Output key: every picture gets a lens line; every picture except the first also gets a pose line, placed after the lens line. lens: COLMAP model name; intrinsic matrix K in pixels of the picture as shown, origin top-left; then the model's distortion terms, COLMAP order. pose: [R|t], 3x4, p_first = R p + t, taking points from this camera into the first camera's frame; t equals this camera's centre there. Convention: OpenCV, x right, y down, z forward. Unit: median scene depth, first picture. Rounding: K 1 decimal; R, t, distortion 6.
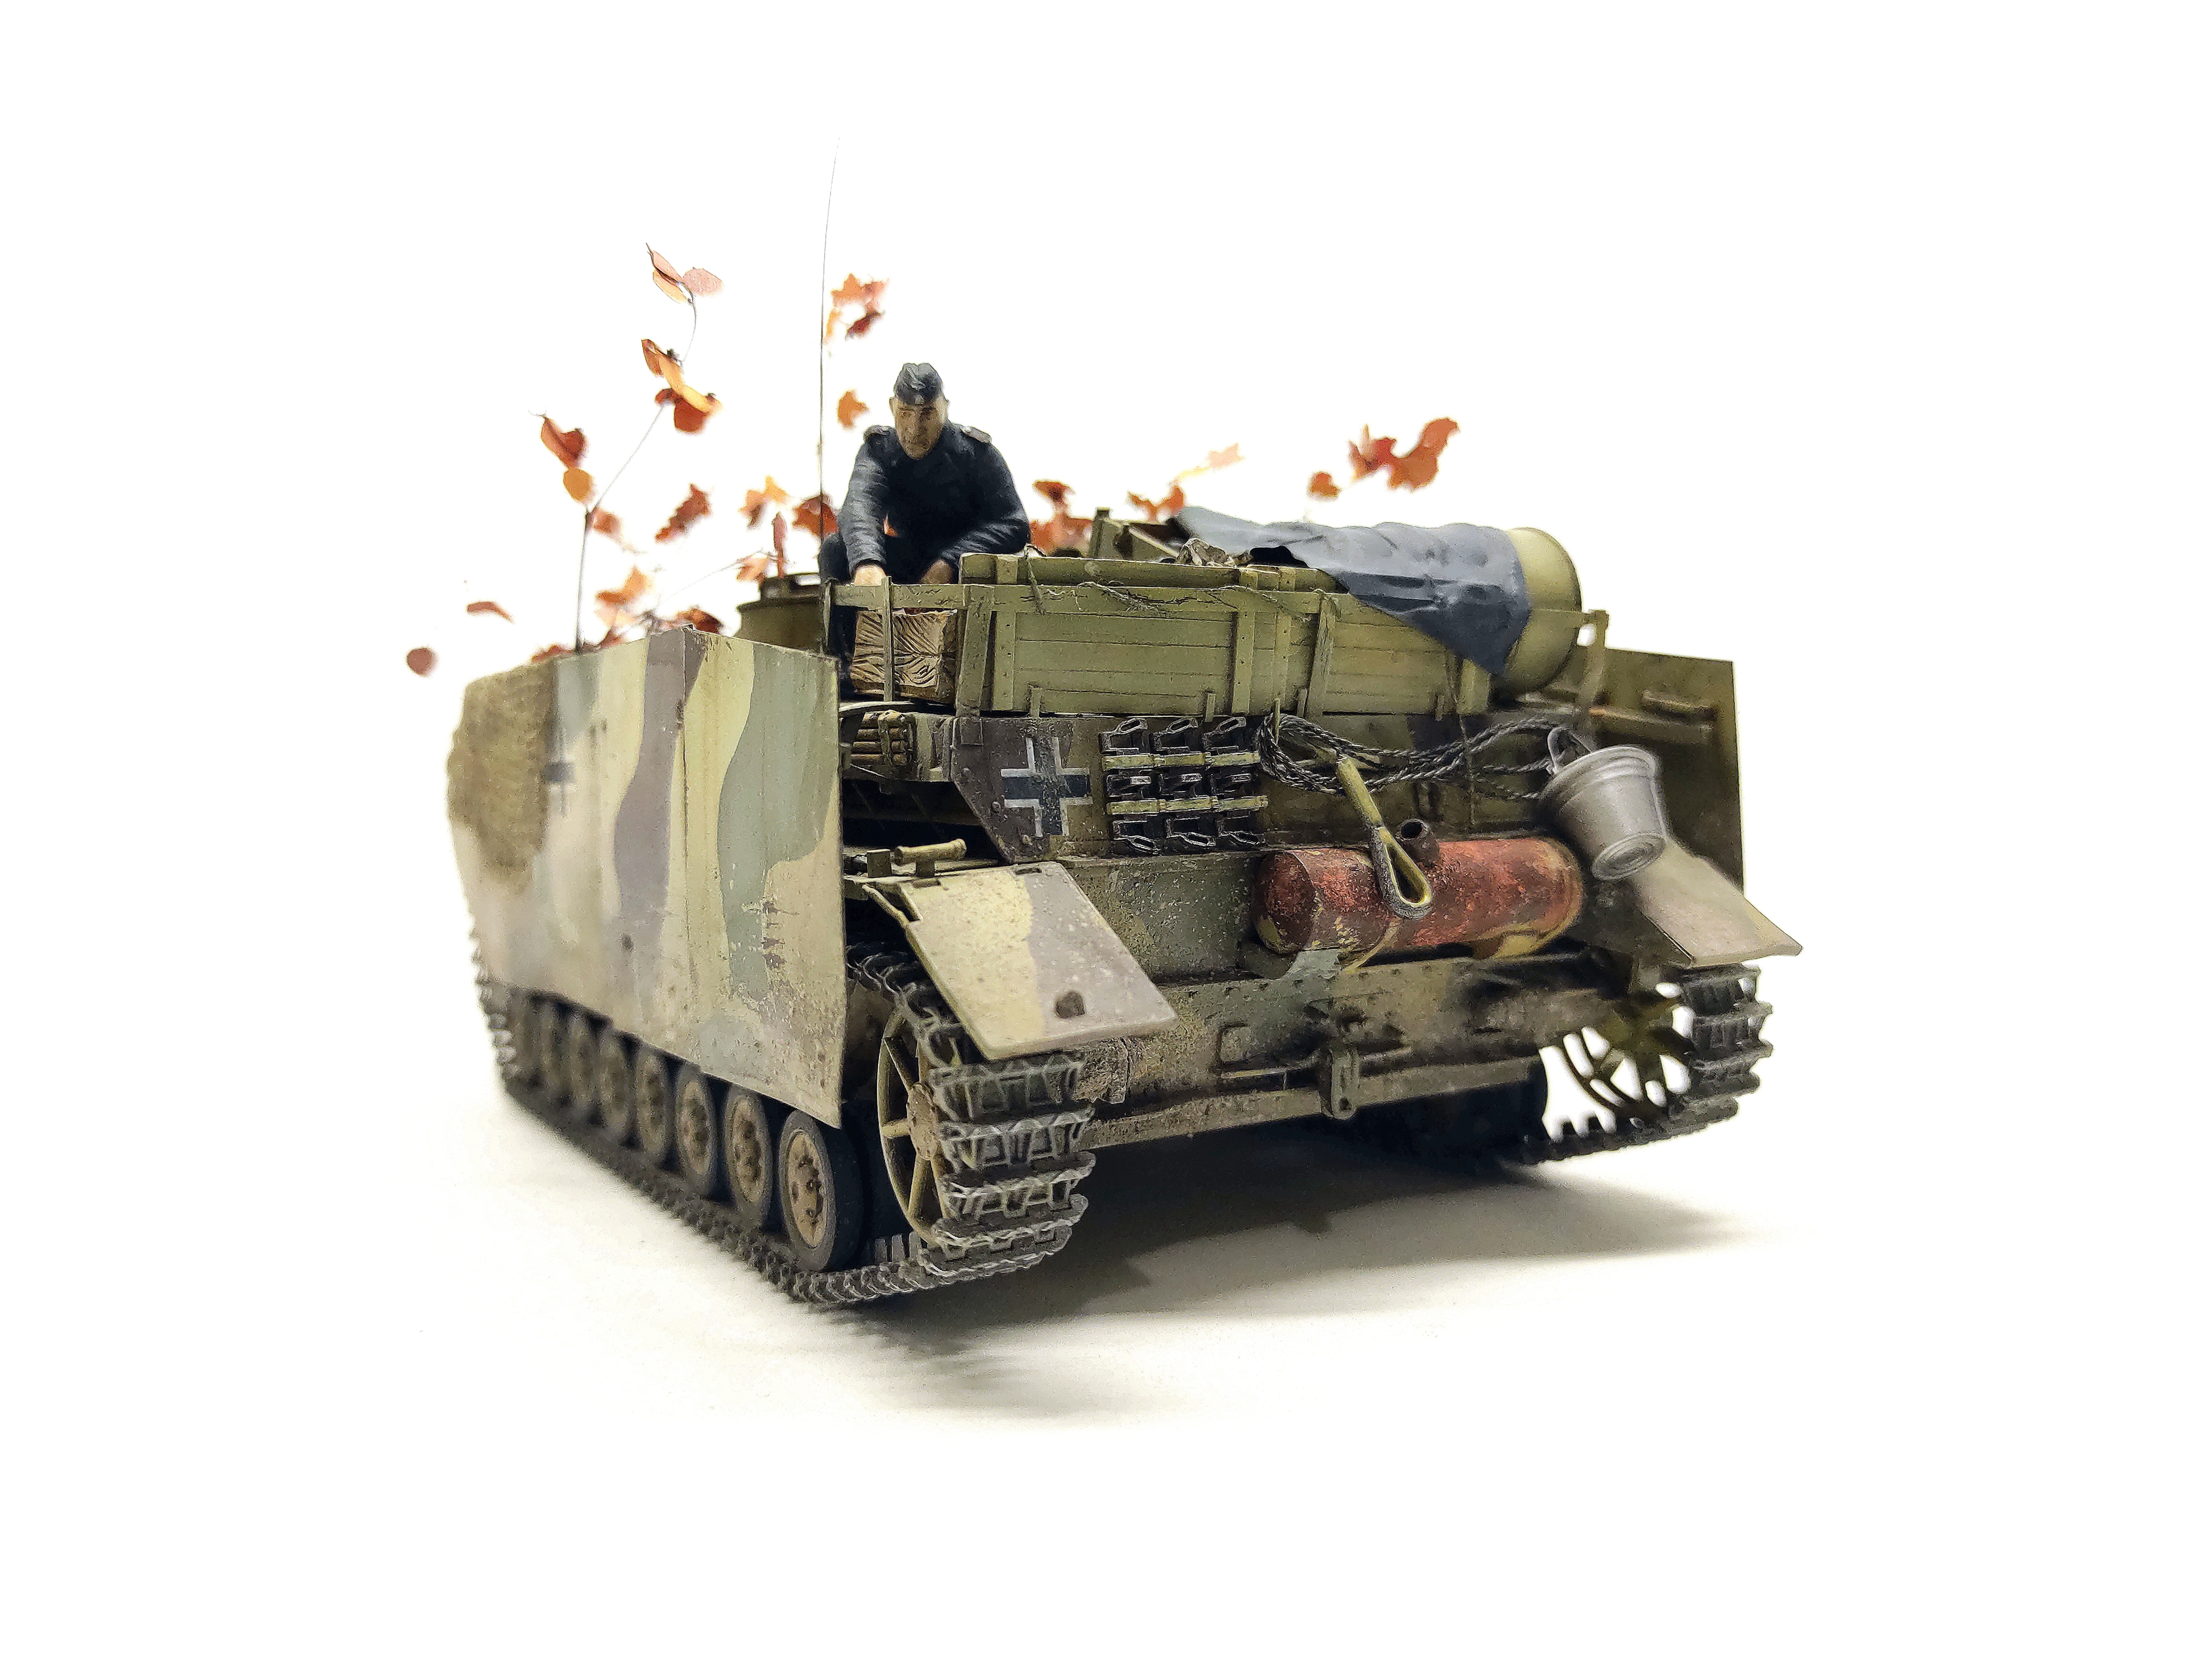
lens RADIAL K [[1749.5, 0, 1101.5], [0, 1749.5, 832.3], [0, 0, 1]] dist [-0.015541, -0.031355]
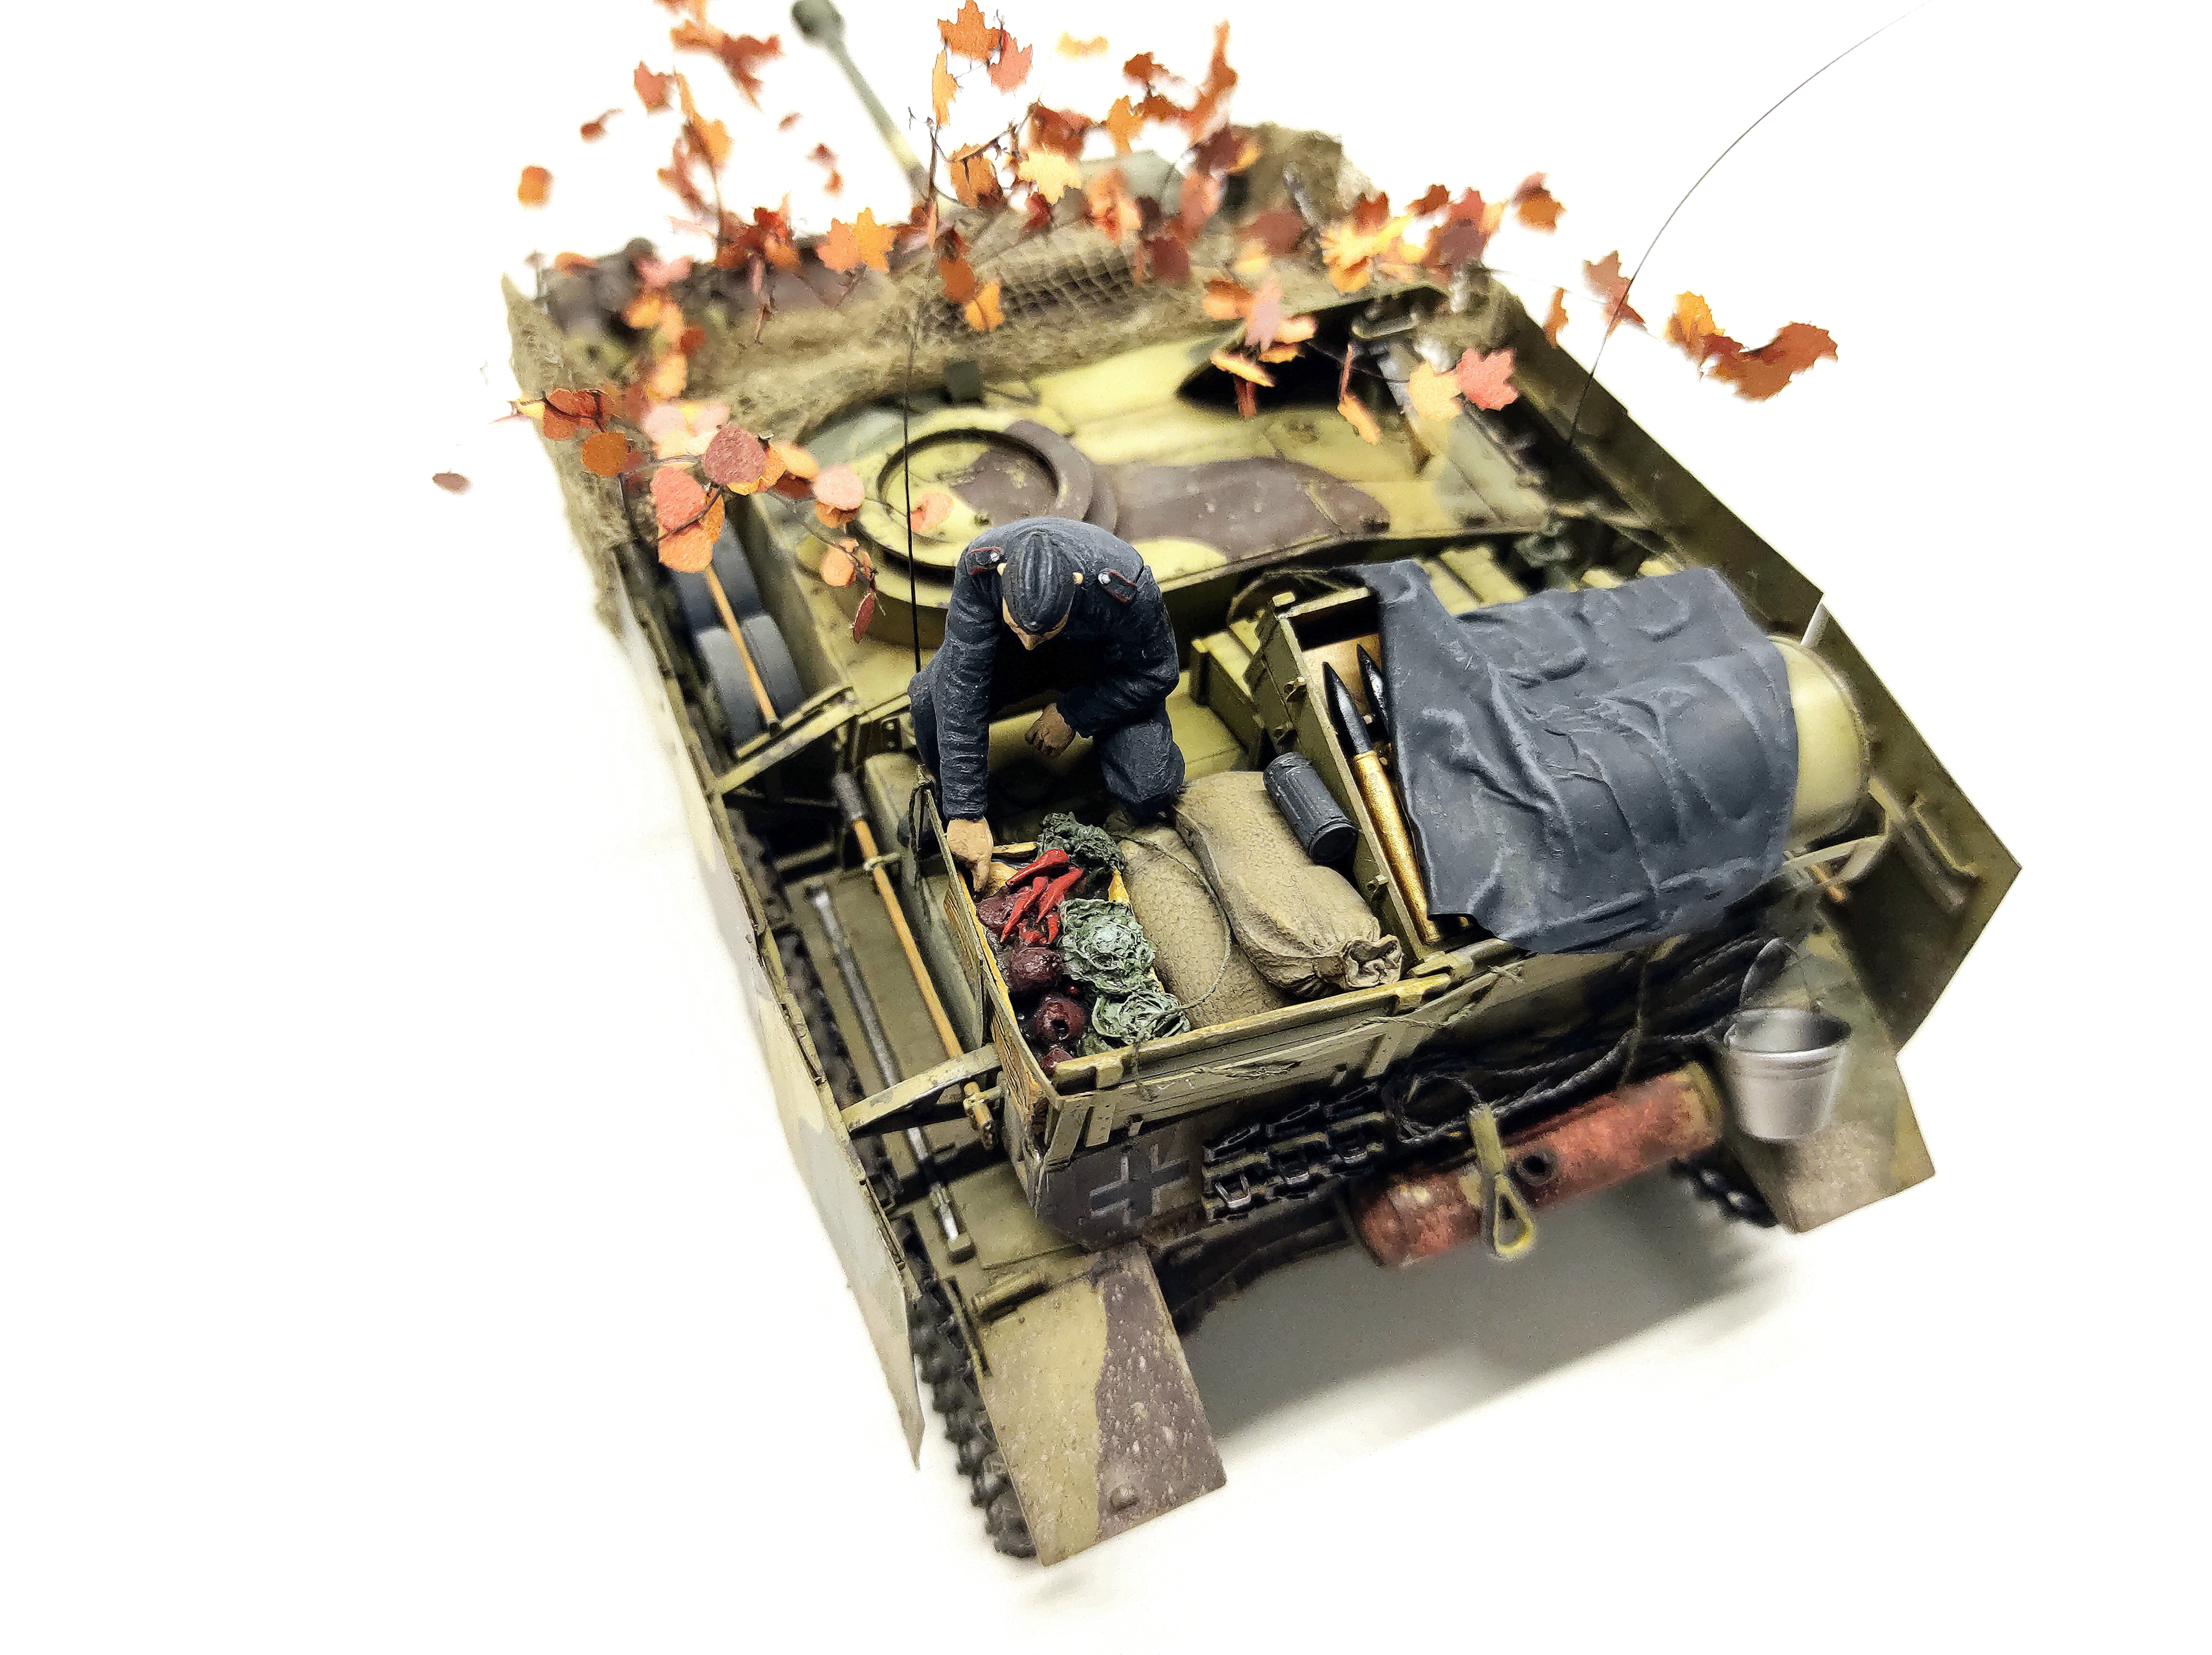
lens RADIAL K [[1749.5, 0, 1111.9], [0, 1749.5, 835.1], [0, 0, 1]] dist [-0.015541, -0.031355]
pose [[0.989416, 0.138158, -0.044371, -0.029636], [-0.059315, 0.664133, 0.745257, -0.826551], [0.132431, -0.734738, 0.665299, 0.499999]]
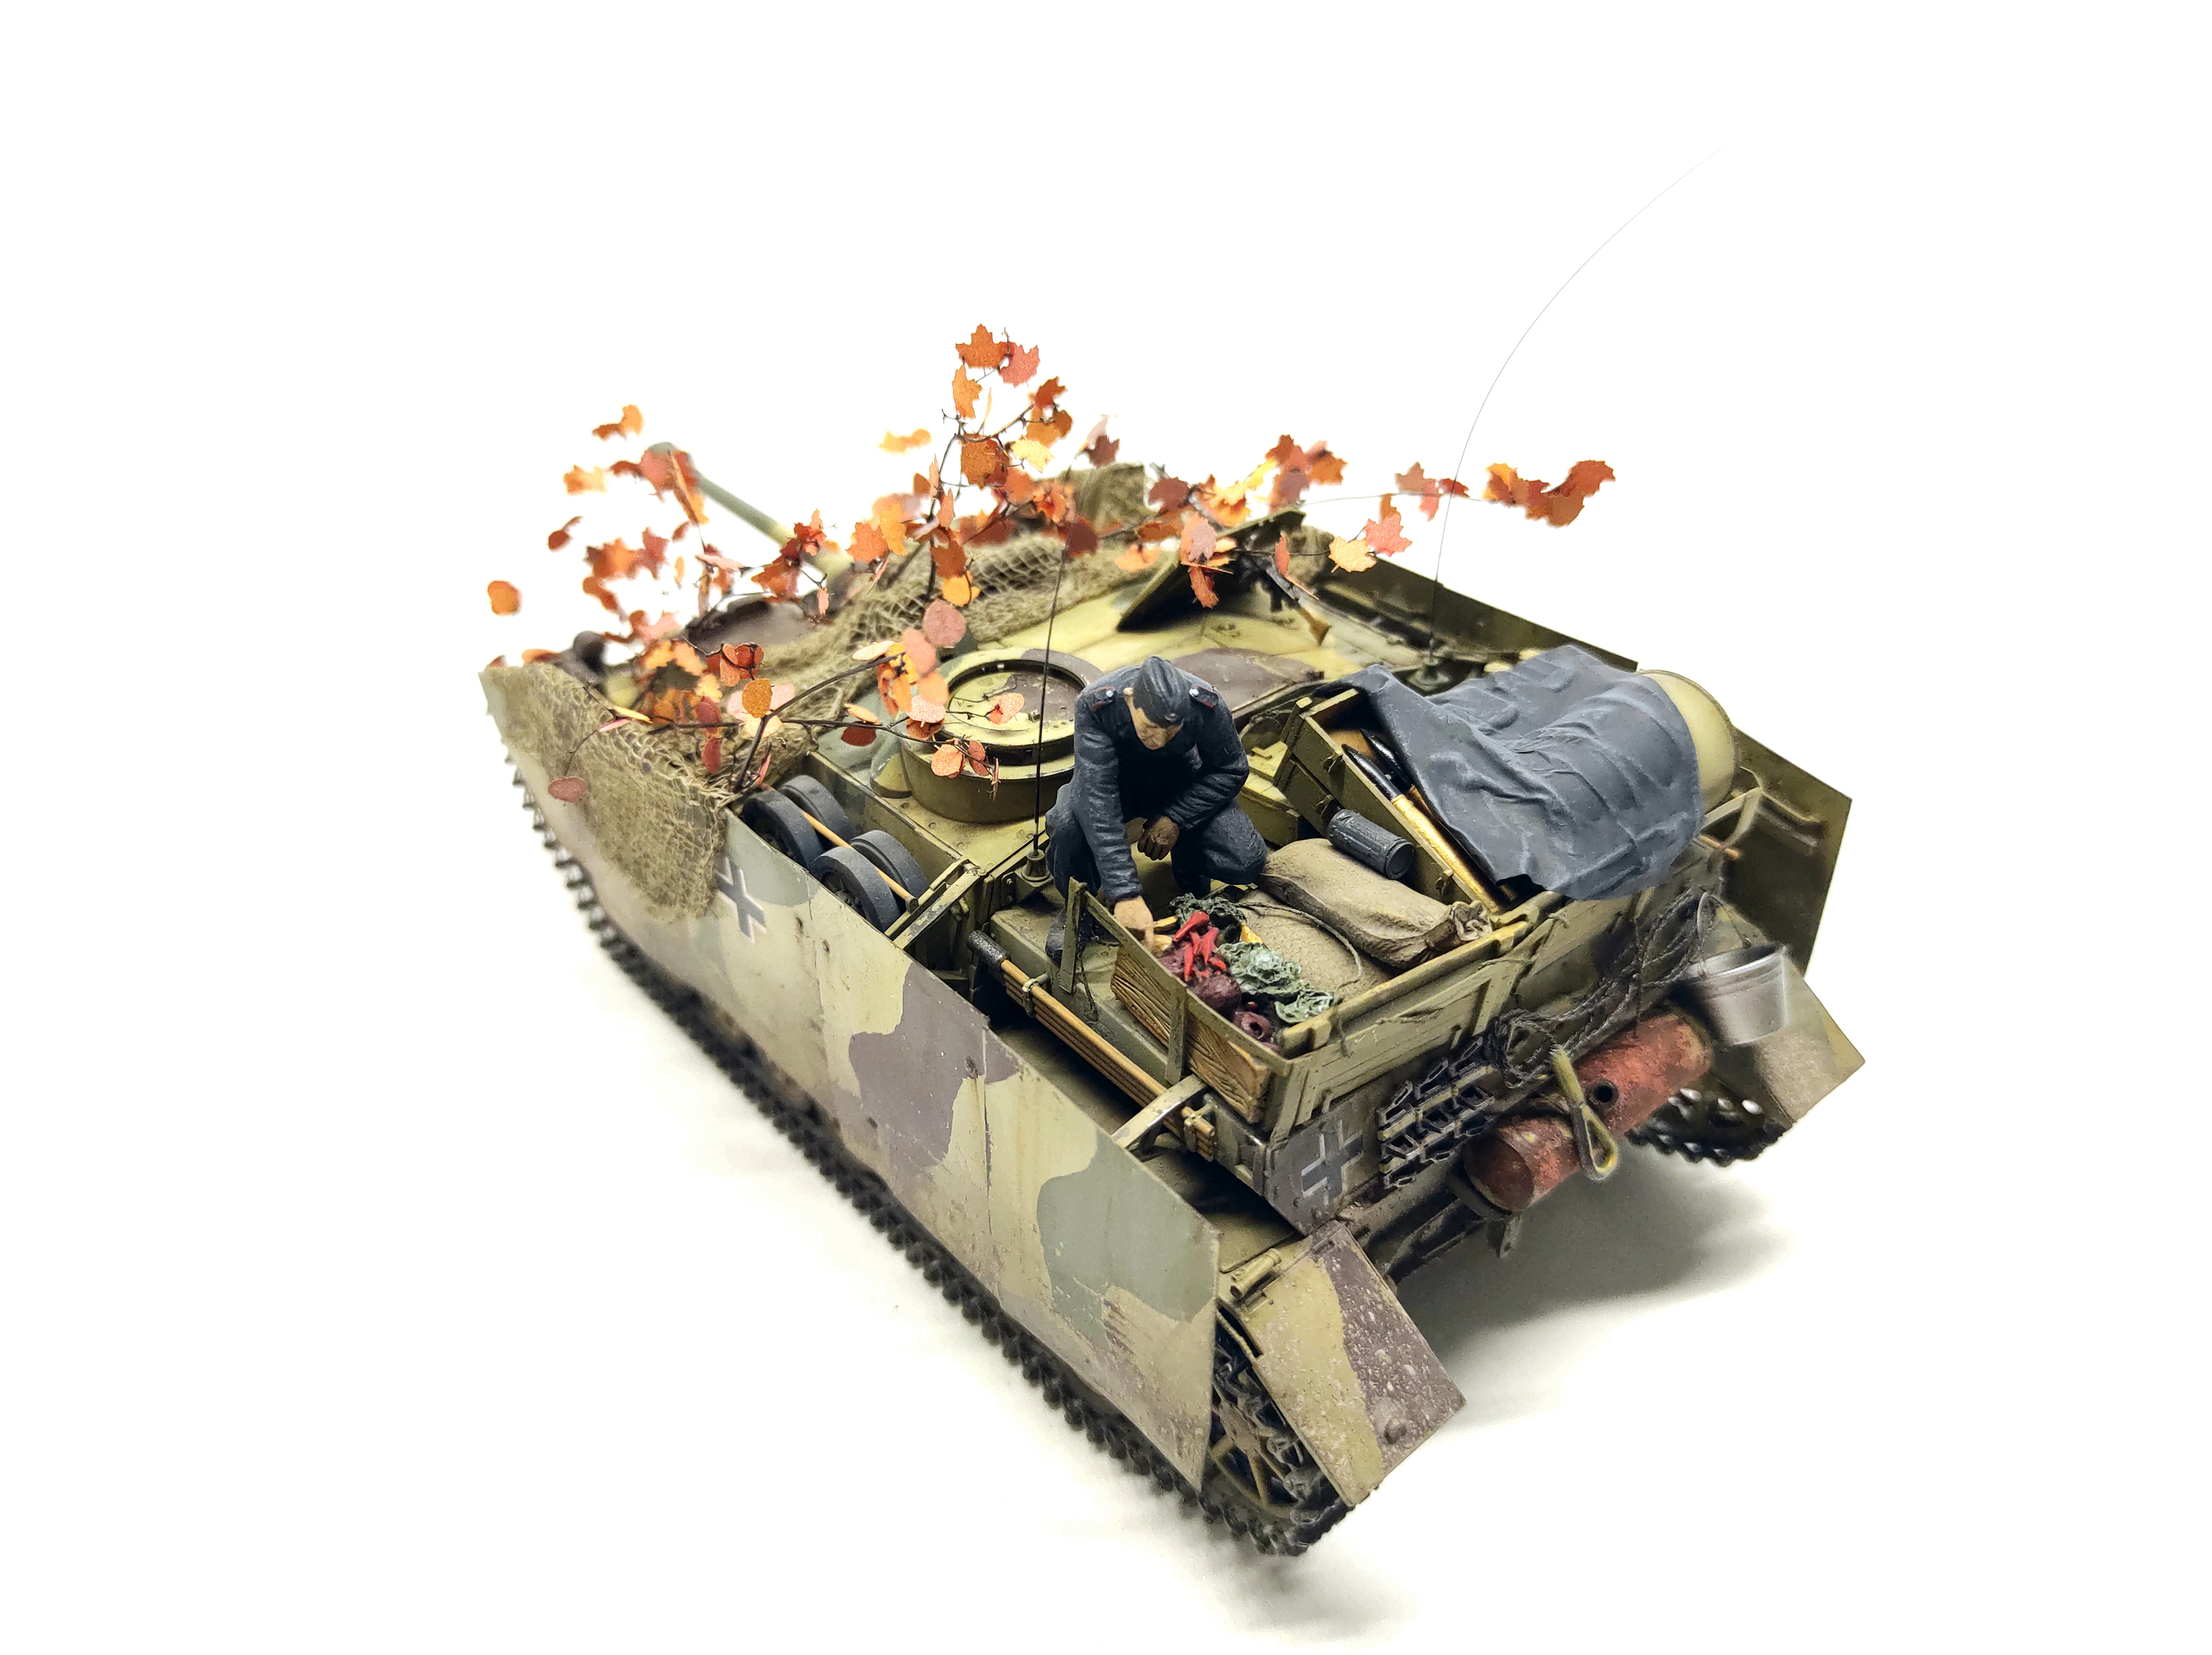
lens RADIAL K [[1749.6, 0, 1102.2], [0, 1749.6, 843.6], [0, 0, 1]] dist [-0.015541, -0.031355]
pose [[0.985772, -0.080859, 0.147358, -0.322247], [-0.010750, 0.844566, 0.535344, -0.790590], [-0.167741, -0.529311, 0.831681, 0.182697]]
